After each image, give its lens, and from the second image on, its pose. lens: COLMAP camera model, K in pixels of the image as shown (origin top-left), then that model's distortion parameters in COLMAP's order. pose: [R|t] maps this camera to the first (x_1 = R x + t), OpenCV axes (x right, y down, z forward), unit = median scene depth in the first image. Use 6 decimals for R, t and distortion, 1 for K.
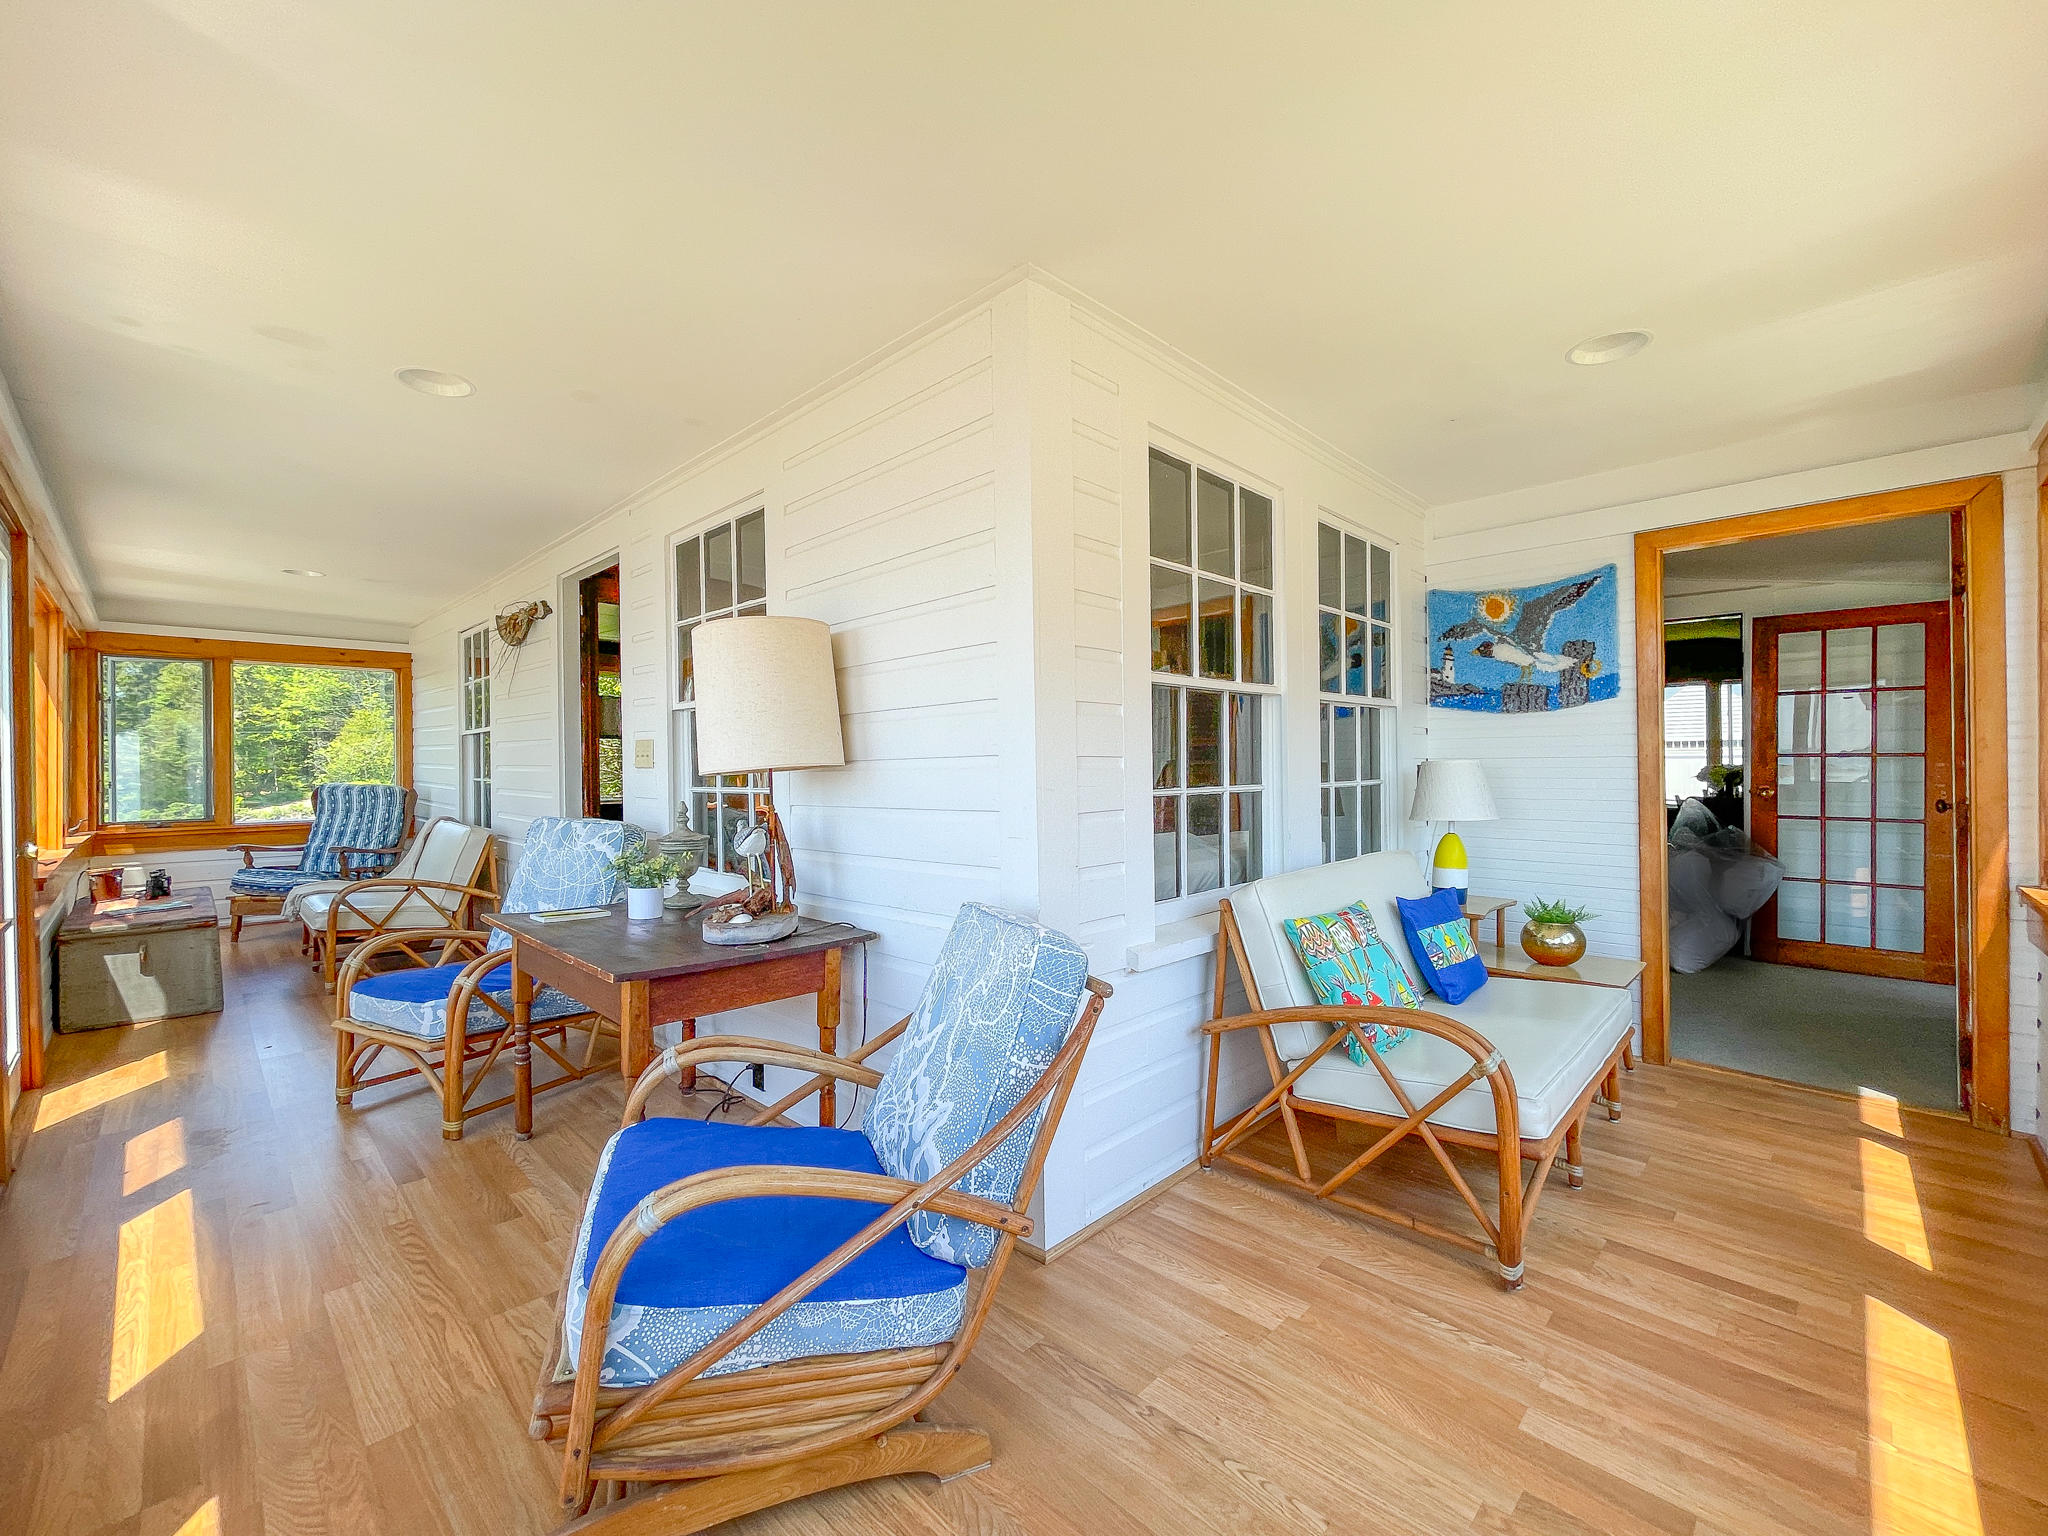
lens RADIAL K [[837.3, 0, 1019.3], [0, 837.3, 768.7], [0, 0, 1]] dist [-0.001061, -0.000457]
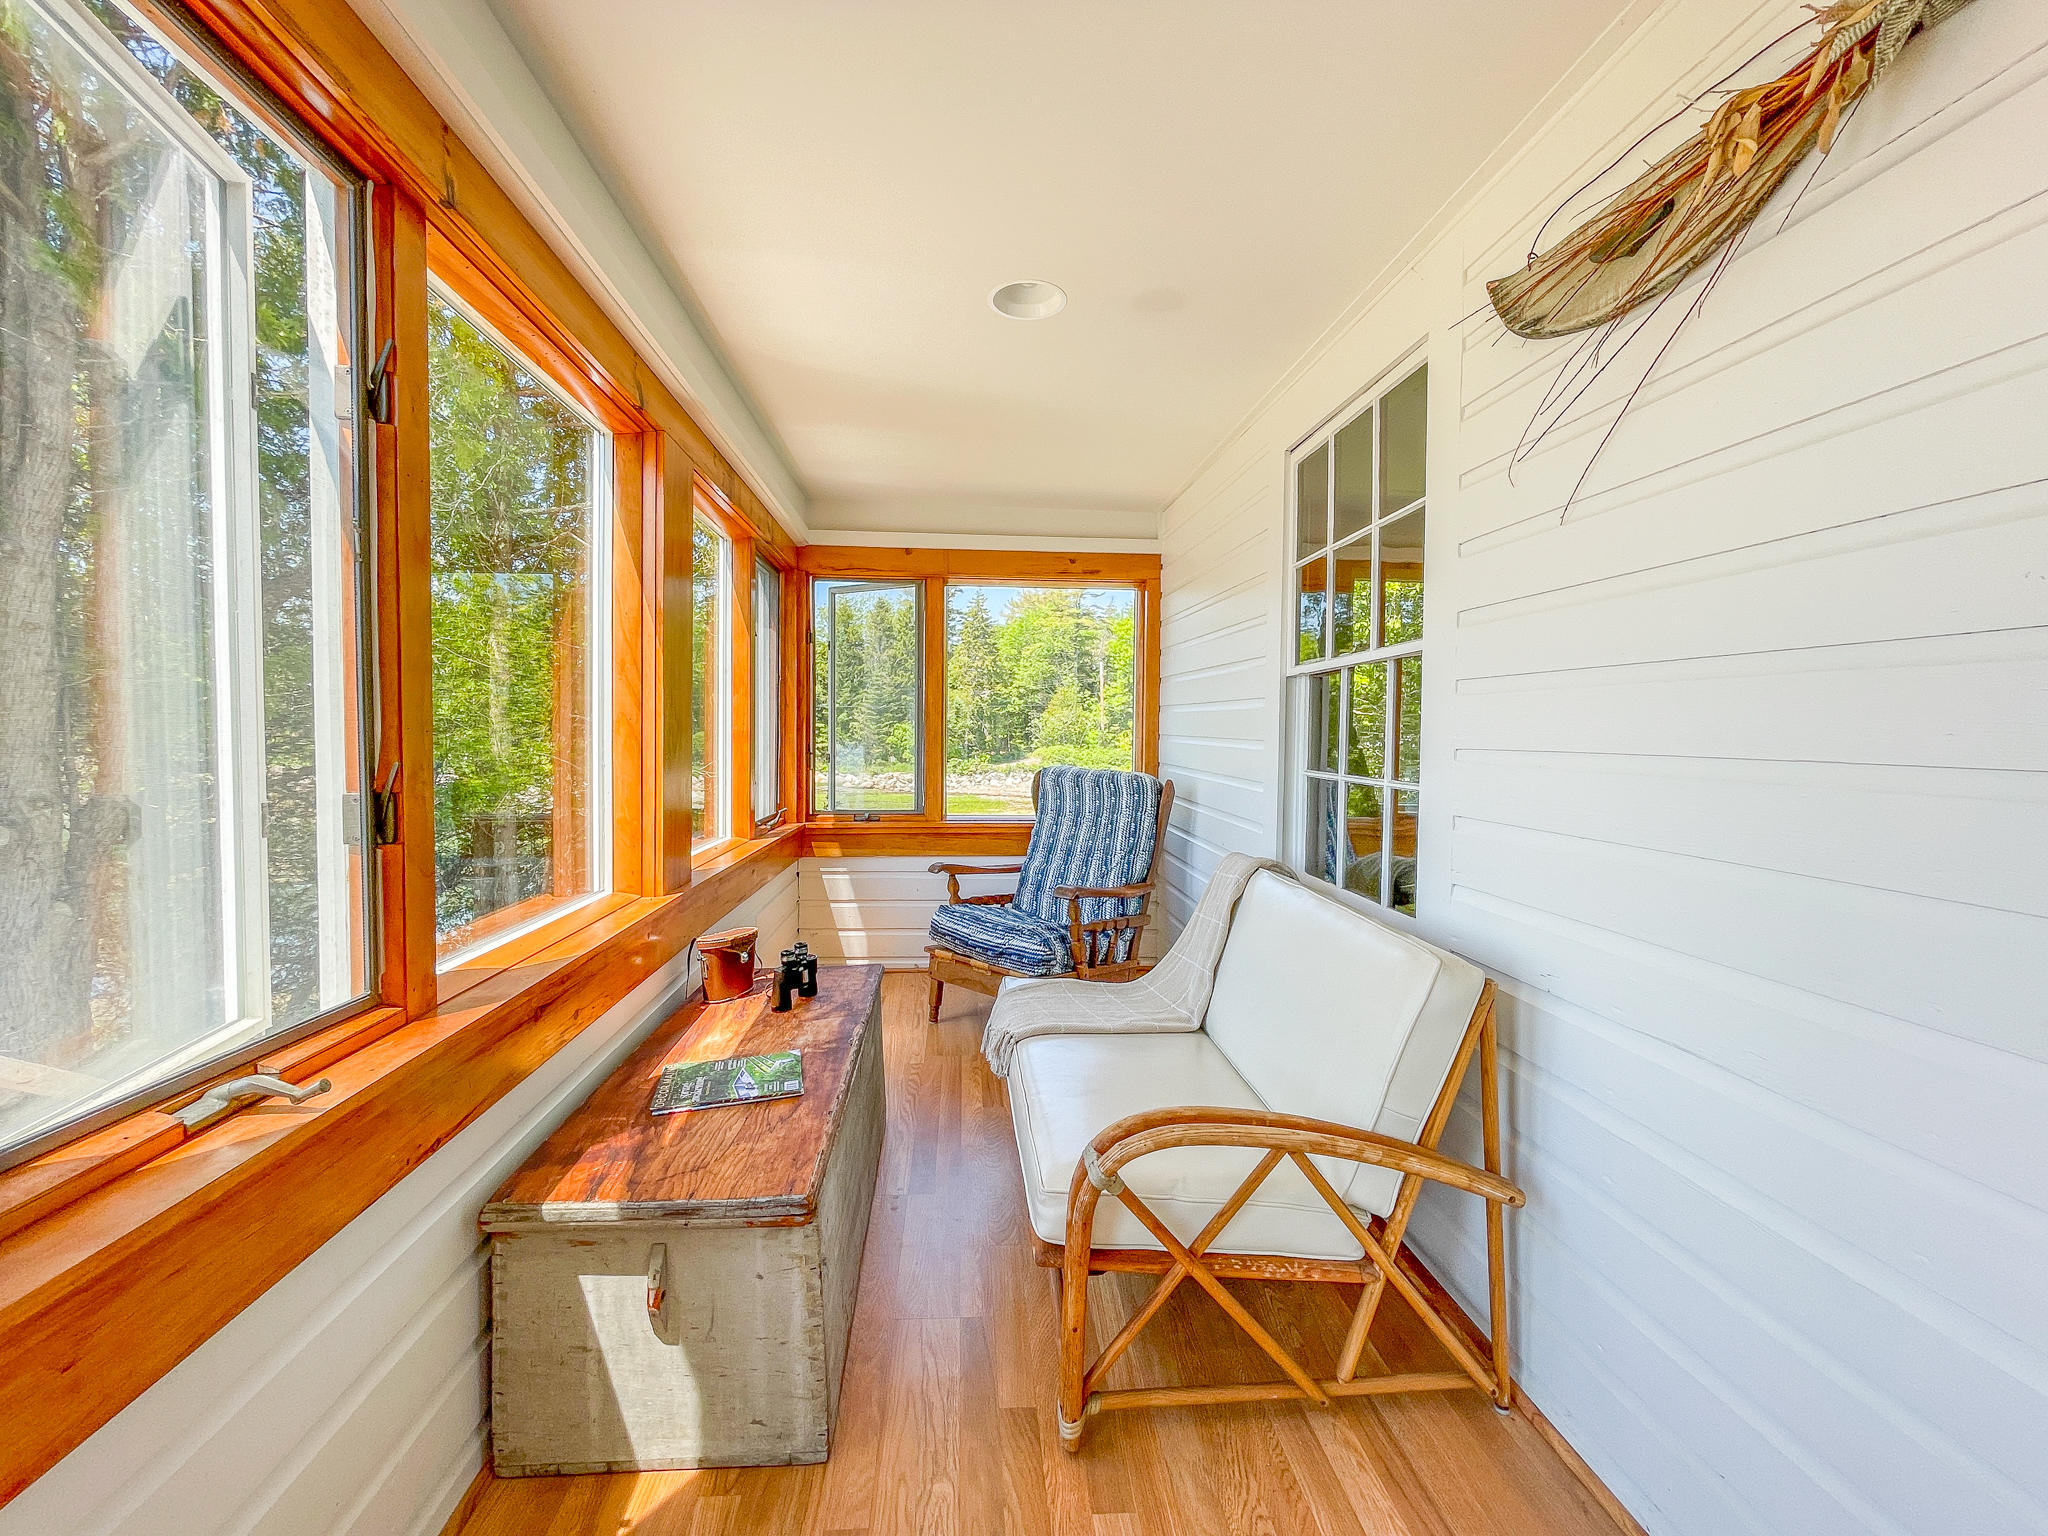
lens RADIAL K [[837.3, 0, 1023.6], [0, 837.3, 764.1], [0, 0, 1]] dist [-0.001061, -0.000457]
pose [[0.758442, 0.037867, -0.650640, -0.449718], [-0.019498, 0.999182, 0.035423, -0.005835], [0.651449, -0.014181, 0.758560, 0.527471]]
